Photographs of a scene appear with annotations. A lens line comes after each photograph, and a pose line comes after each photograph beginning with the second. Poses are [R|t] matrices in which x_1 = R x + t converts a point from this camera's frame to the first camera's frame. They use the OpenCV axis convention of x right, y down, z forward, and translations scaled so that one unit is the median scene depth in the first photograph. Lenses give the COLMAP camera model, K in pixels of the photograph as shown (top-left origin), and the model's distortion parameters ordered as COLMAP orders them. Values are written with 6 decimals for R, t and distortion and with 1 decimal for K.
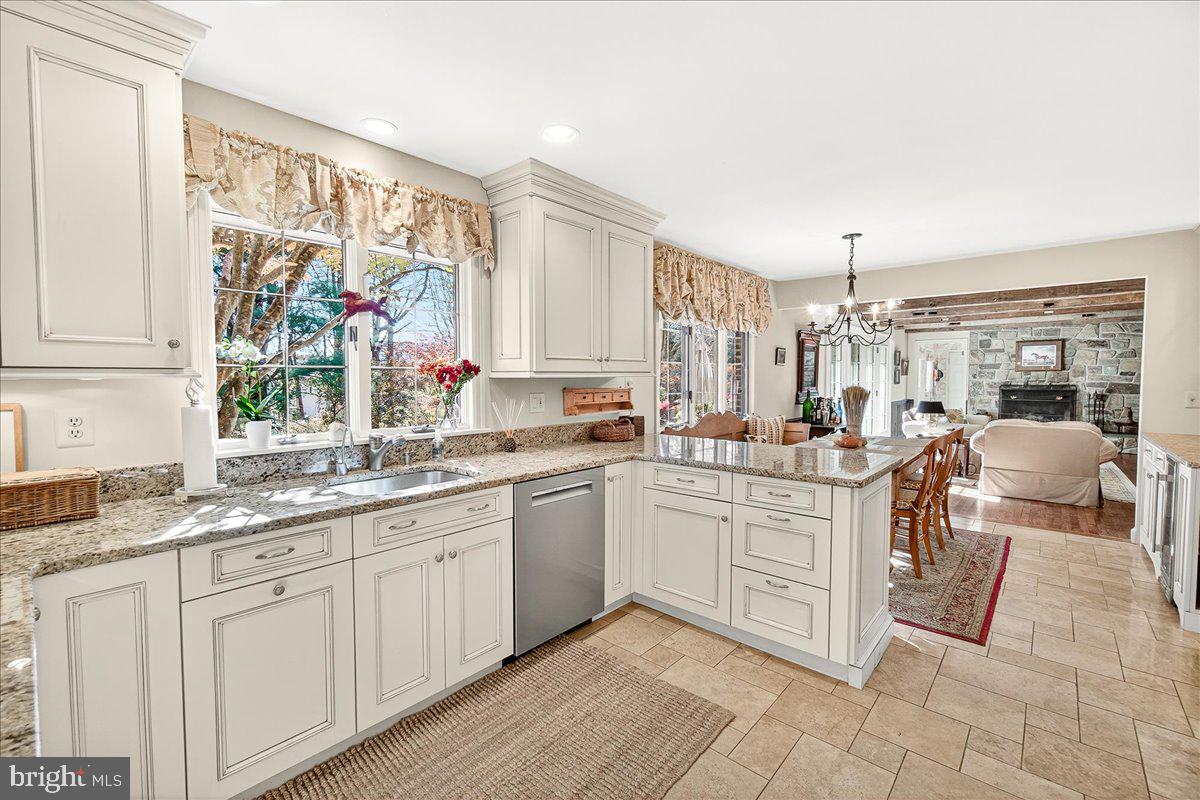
lens RADIAL K [[516.2, 0, 585.1], [0, 516.2, 398.1], [0, 0, 1]] dist [-0.000944, -0.000061]
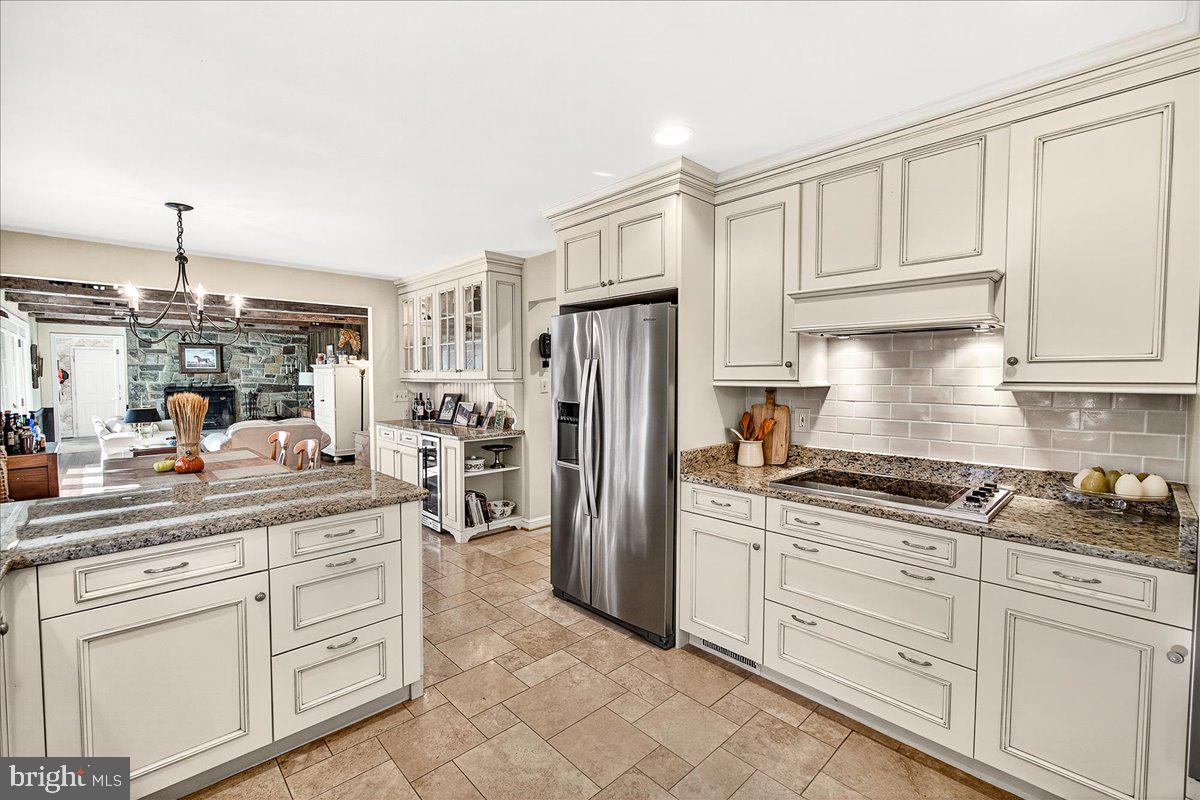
lens RADIAL K [[511.5, 0, 600.0], [0, 511.5, 400.0], [0, 0, 1]] dist [0.000321, 0.000109]
pose [[0.064868, -0.045001, 0.996879, -0.257697], [0.039376, 0.998320, 0.042504, -0.027852], [-0.997117, 0.036496, 0.066531, 0.342923]]
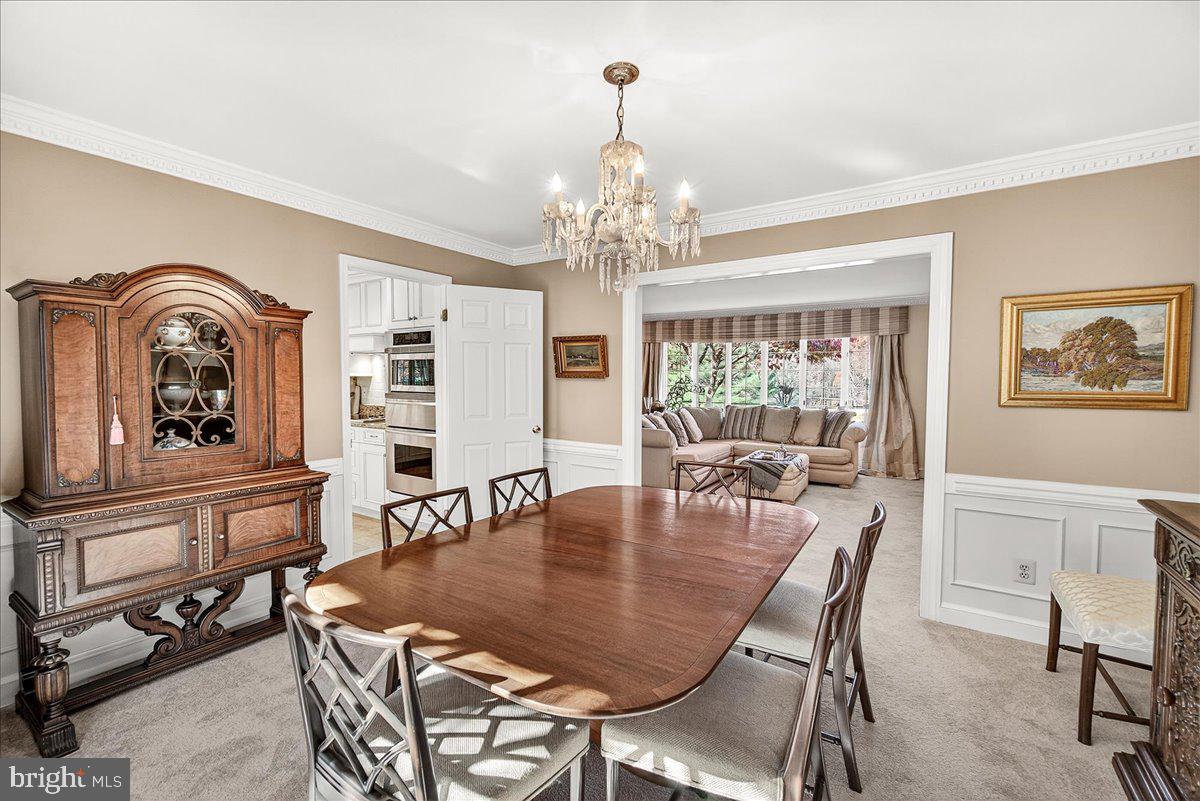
lens RADIAL K [[511.5, 0, 600.0], [0, 511.5, 400.5], [0, 0, 1]] dist [0.000321, 0.000109]
pose [[-0.151199, -0.043243, 0.987557, -1.193835], [0.040119, 0.997951, 0.049841, 0.019554], [-0.987689, 0.047155, -0.149155, -0.396662]]
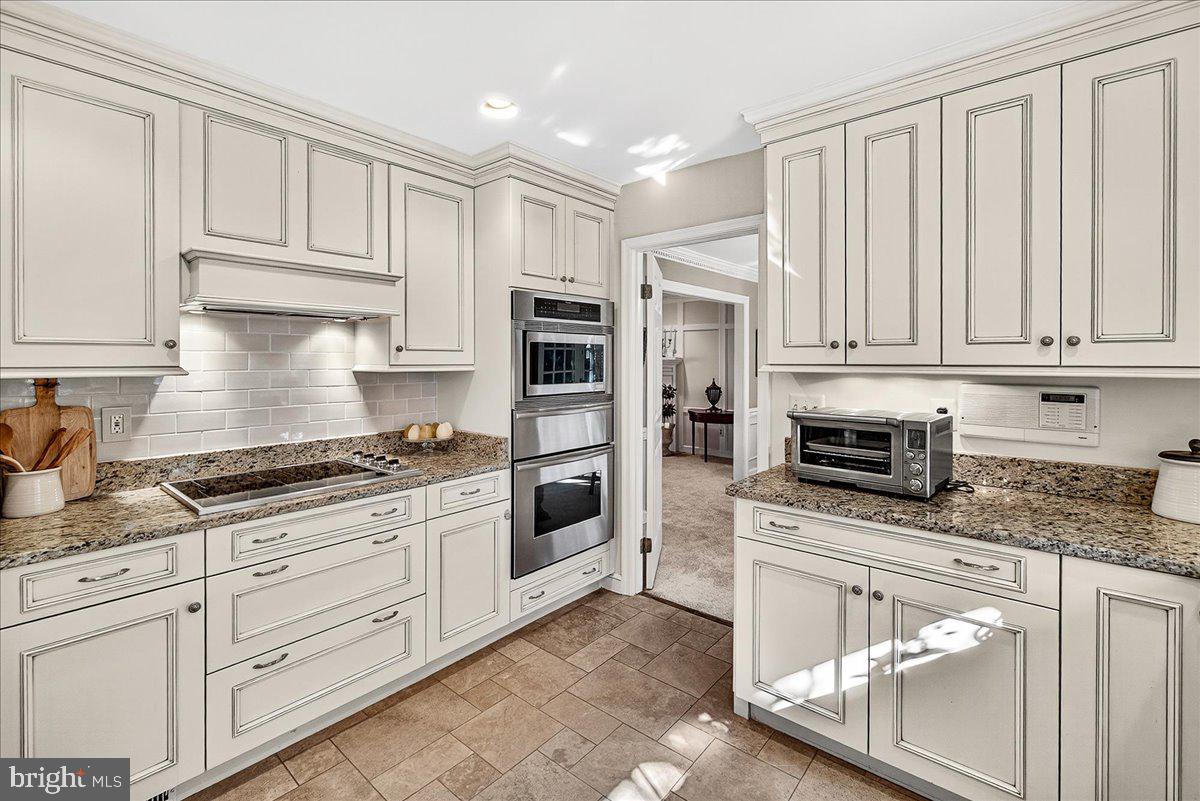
lens RADIAL K [[530.1, 0, 577.5], [0, 530.1, 365.2], [0, 0, 1]] dist [-0.003138, -0.000390]
pose [[-0.999778, 0.003356, -0.020790, 0.060426], [0.002351, 0.998836, 0.048179, -0.039555], [0.020928, 0.048120, -0.998622, 0.646771]]
